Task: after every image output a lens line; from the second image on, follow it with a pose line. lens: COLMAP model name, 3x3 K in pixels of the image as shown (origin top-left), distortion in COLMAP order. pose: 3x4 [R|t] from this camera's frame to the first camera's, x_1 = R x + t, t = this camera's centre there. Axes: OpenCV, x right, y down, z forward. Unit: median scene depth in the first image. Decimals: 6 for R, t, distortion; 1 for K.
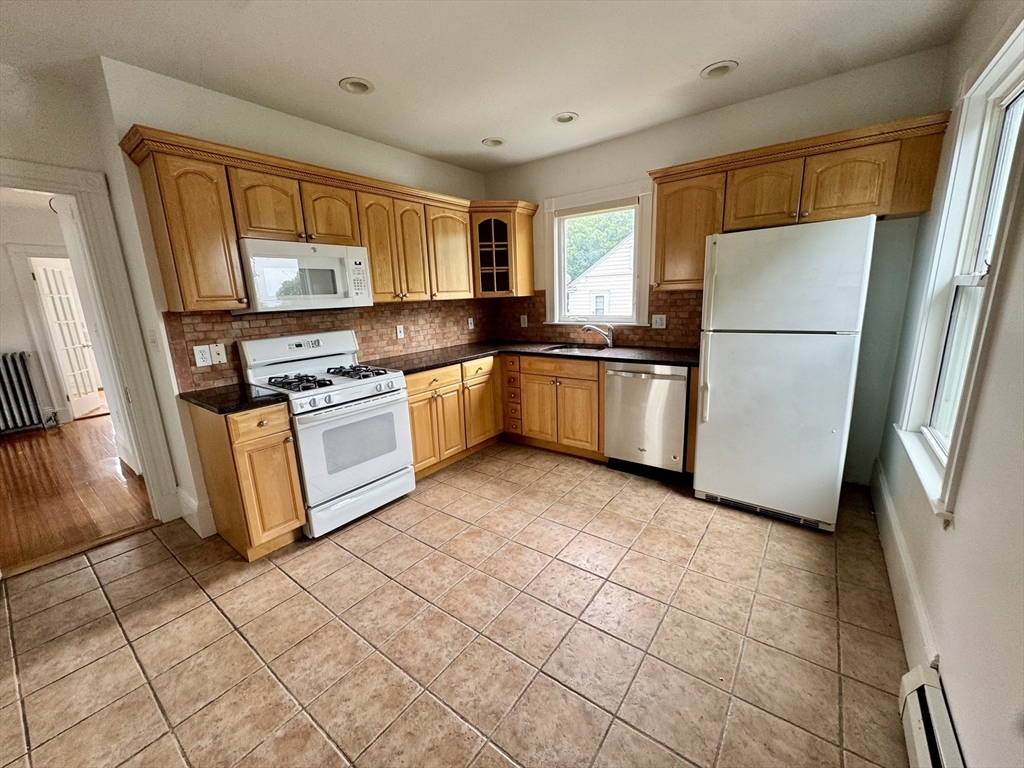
lens RADIAL K [[405.5, 0, 512.7], [0, 405.5, 384.1], [0, 0, 1]] dist [-0.004649, 0.000817]
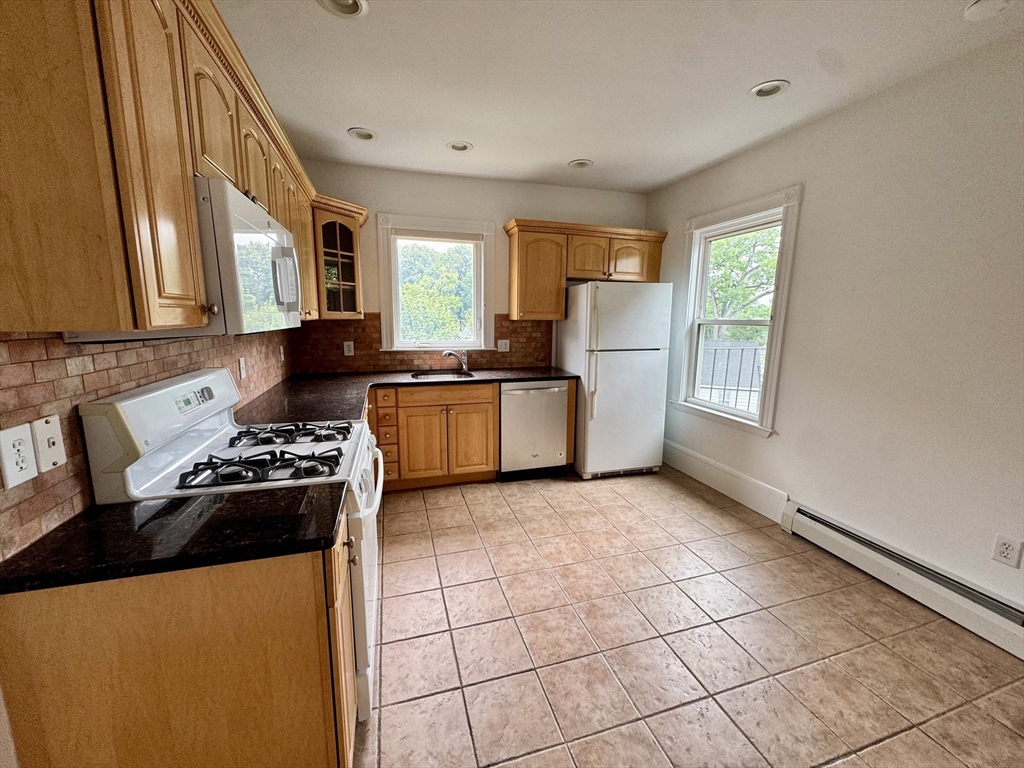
lens RADIAL K [[405.5, 0, 511.6], [0, 405.5, 383.1], [0, 0, 1]] dist [-0.004649, 0.000817]
pose [[0.586442, -0.088543, 0.805137, -0.569440], [0.142882, 0.989728, 0.004771, -0.052016], [-0.797289, 0.112242, 0.593070, 0.313977]]
